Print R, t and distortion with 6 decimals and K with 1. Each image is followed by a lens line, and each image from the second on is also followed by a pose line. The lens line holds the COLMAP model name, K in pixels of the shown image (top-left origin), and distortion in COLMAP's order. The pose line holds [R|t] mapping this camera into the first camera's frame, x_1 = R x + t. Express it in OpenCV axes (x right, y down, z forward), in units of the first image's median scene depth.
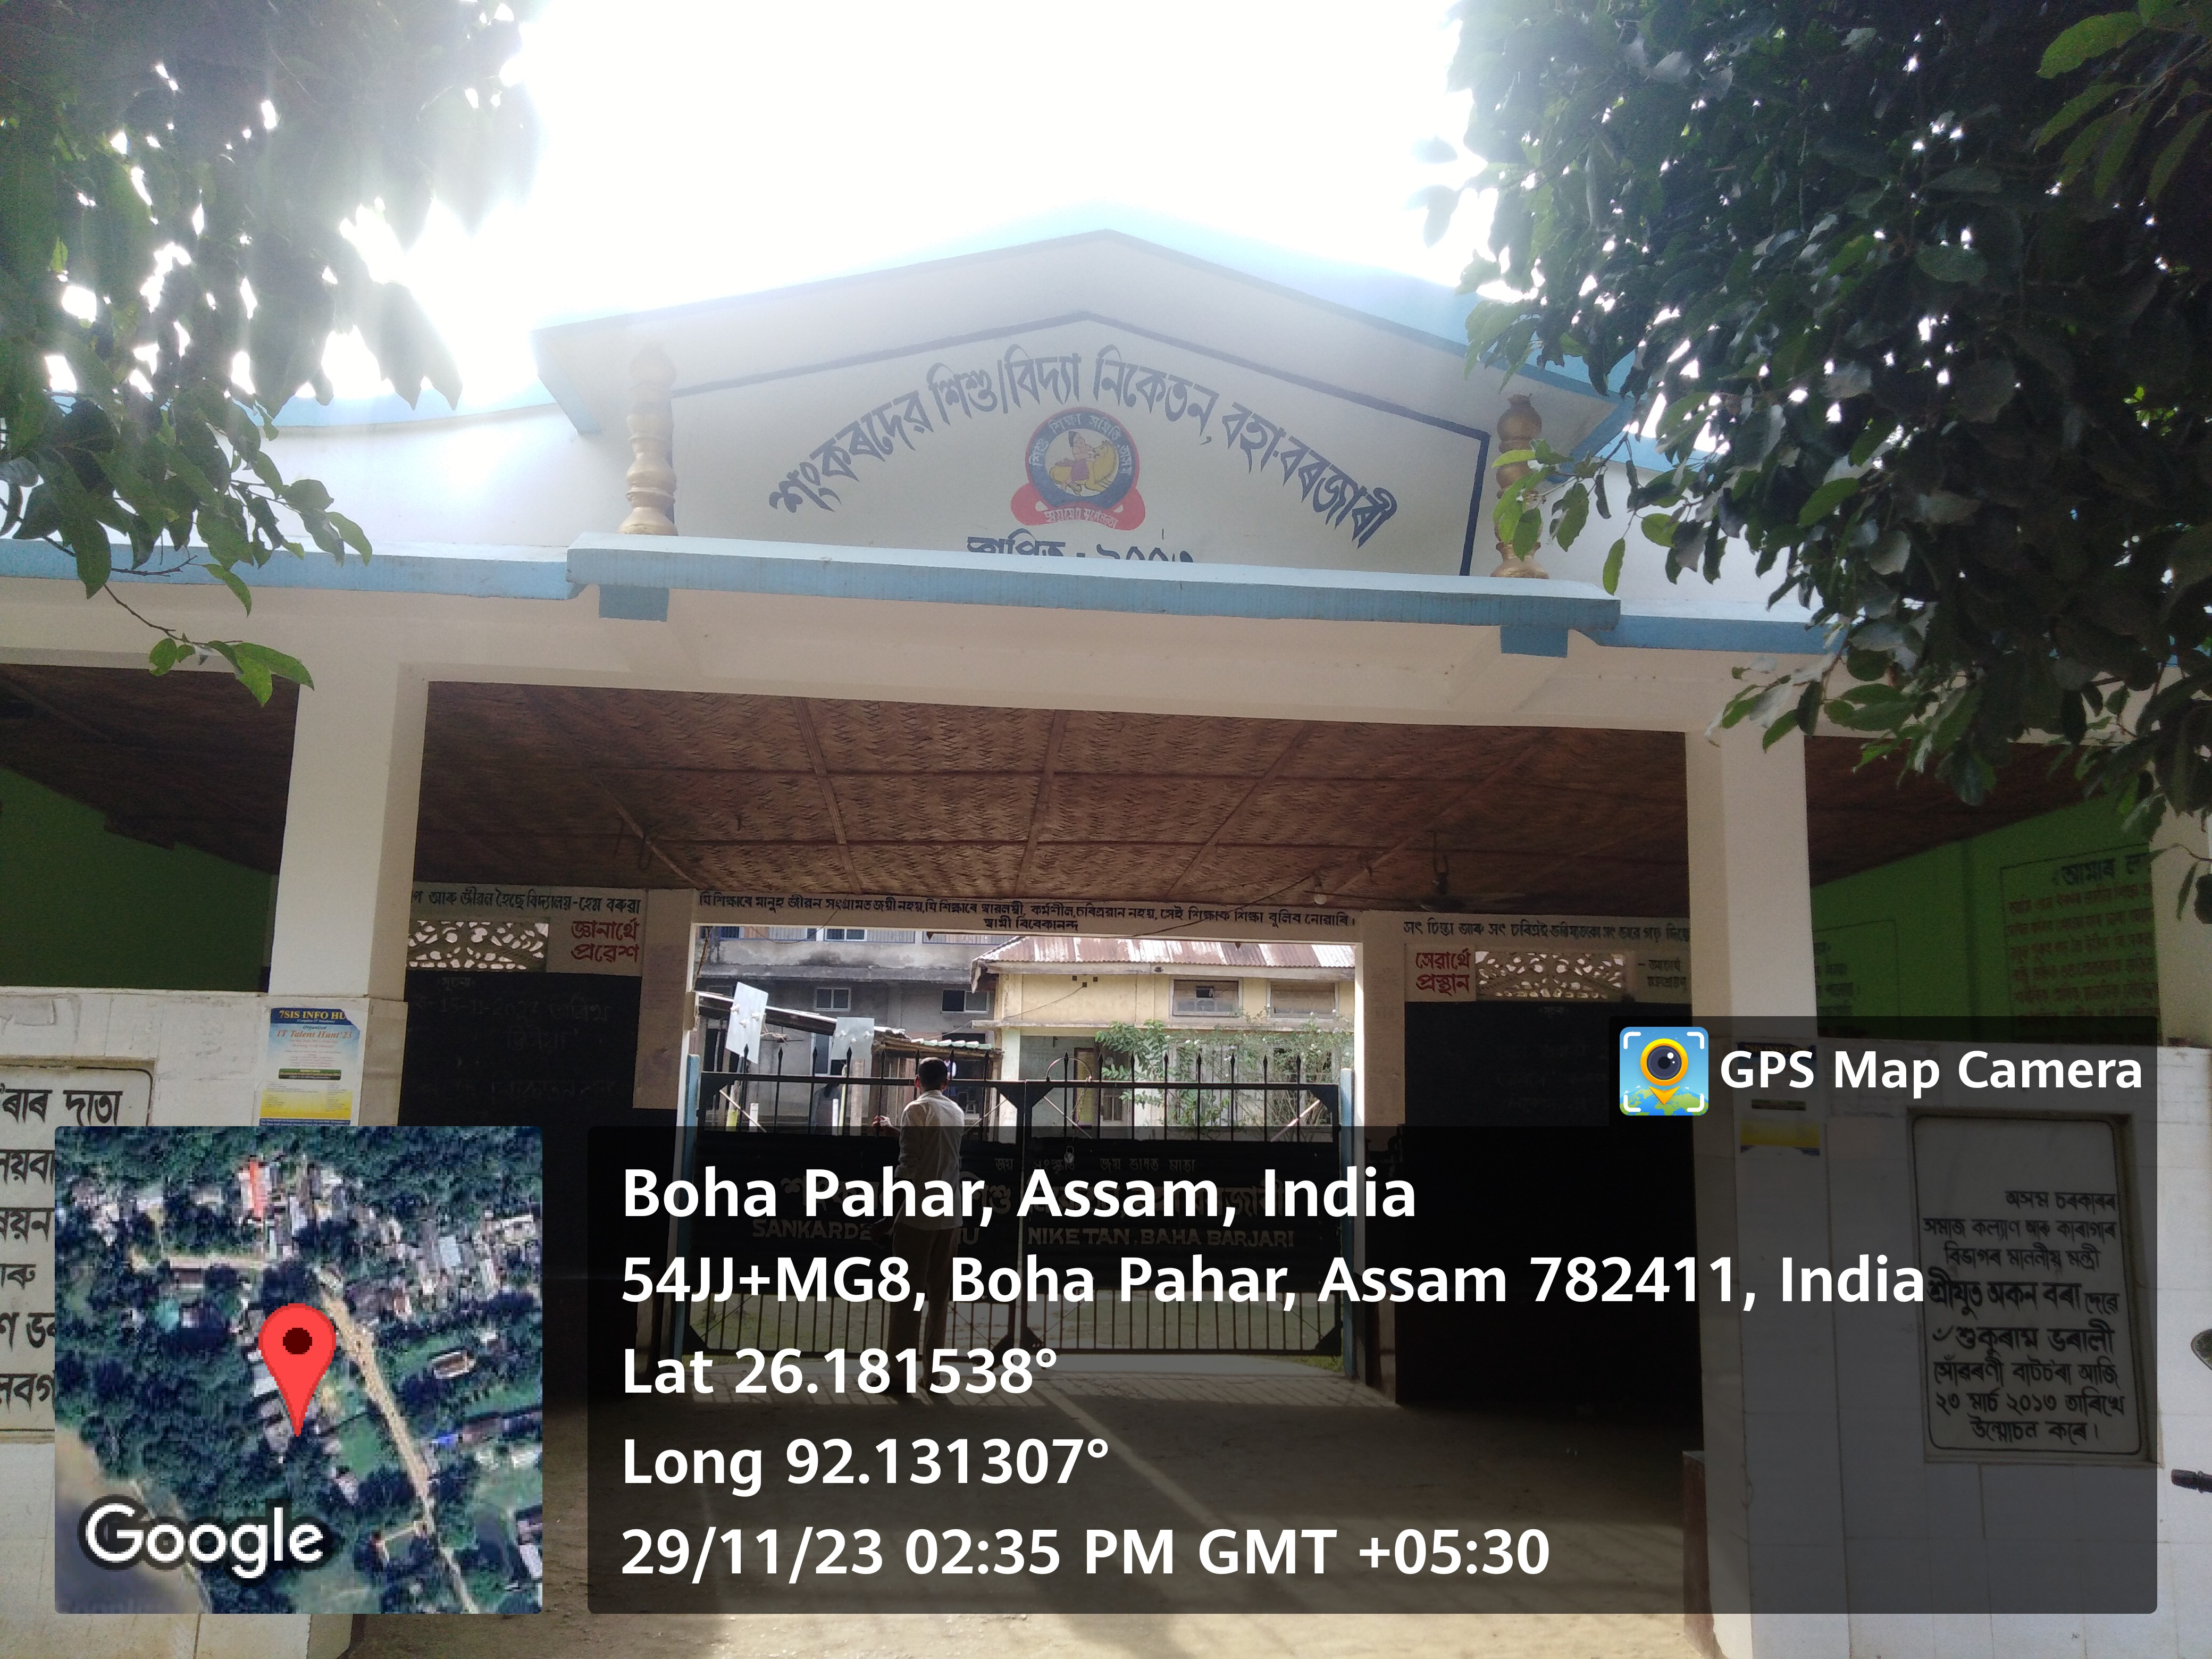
lens RADIAL K [[2433.9, 0, 1106.0], [0, 2433.9, 829.5], [0, 0, 1]] dist [0.253373, -0.016631]
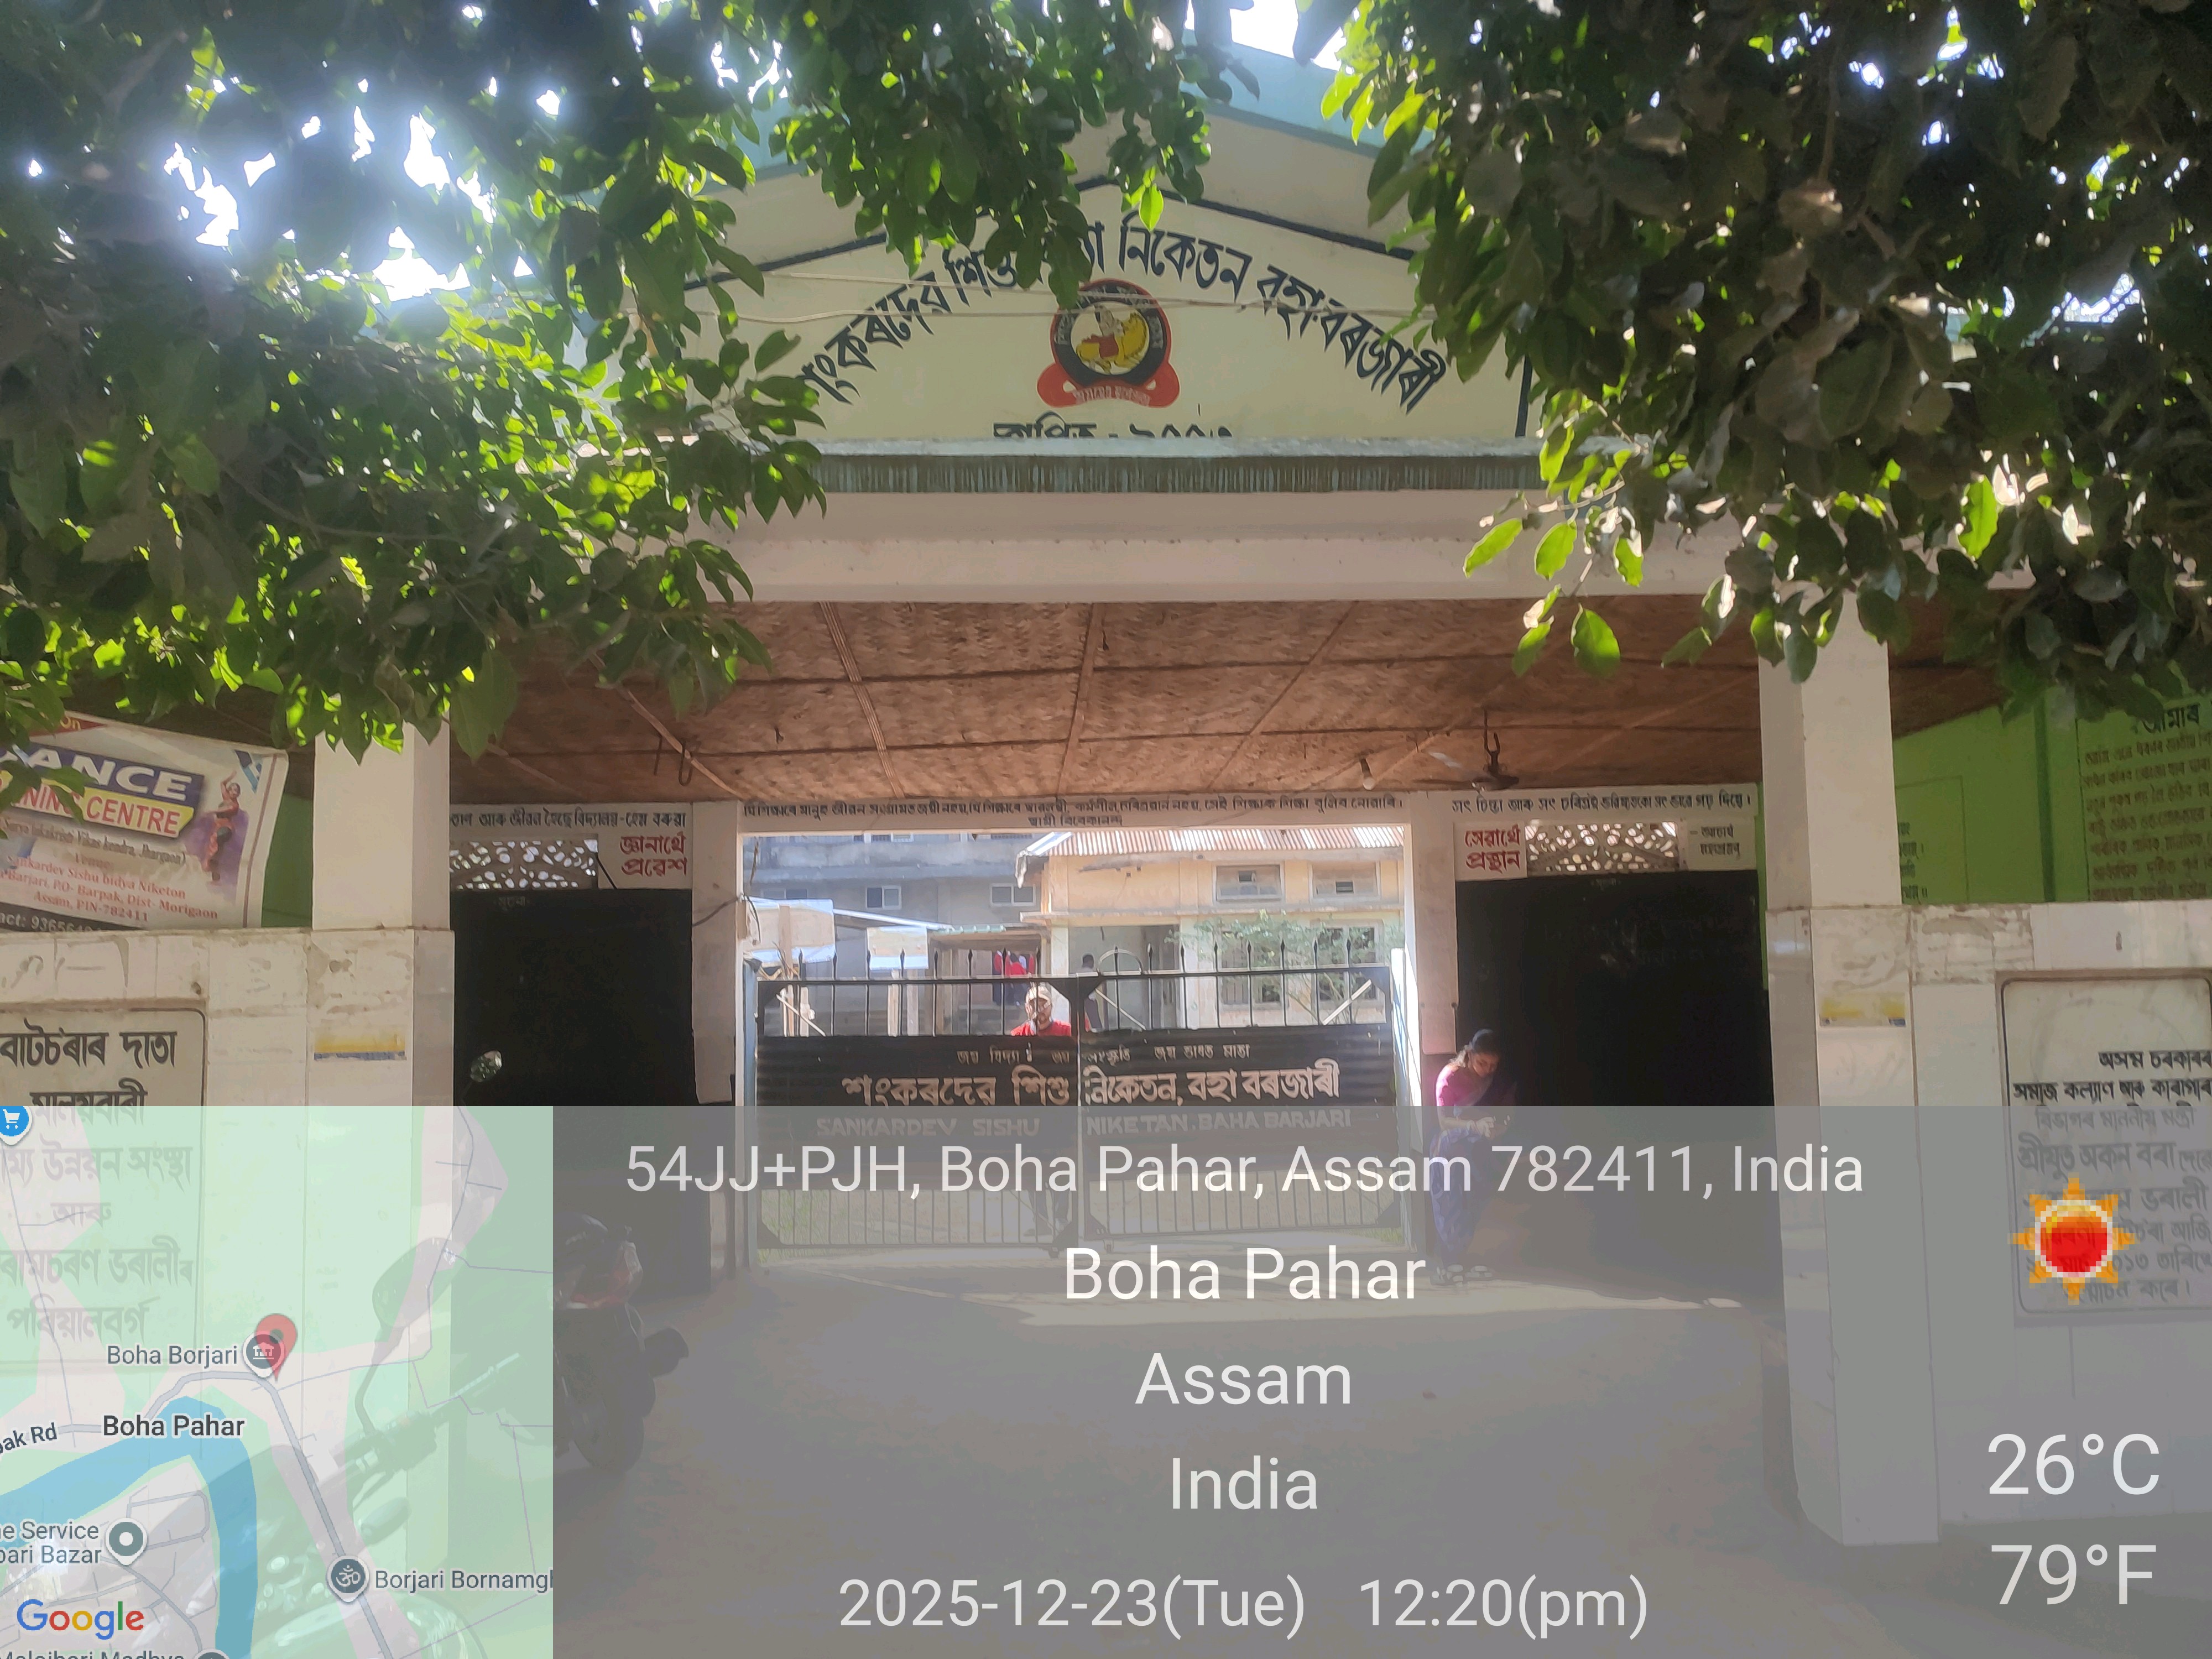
lens RADIAL K [[2219.3, 0, 1106.0], [0, 2219.3, 829.5], [0, 0, 1]] dist [0.179980, -0.266006]
pose [[0.998839, -0.046236, -0.013507, -0.006981], [0.046869, 0.997592, 0.051115, -0.003905], [0.011111, -0.051688, 0.998601, 0.104181]]
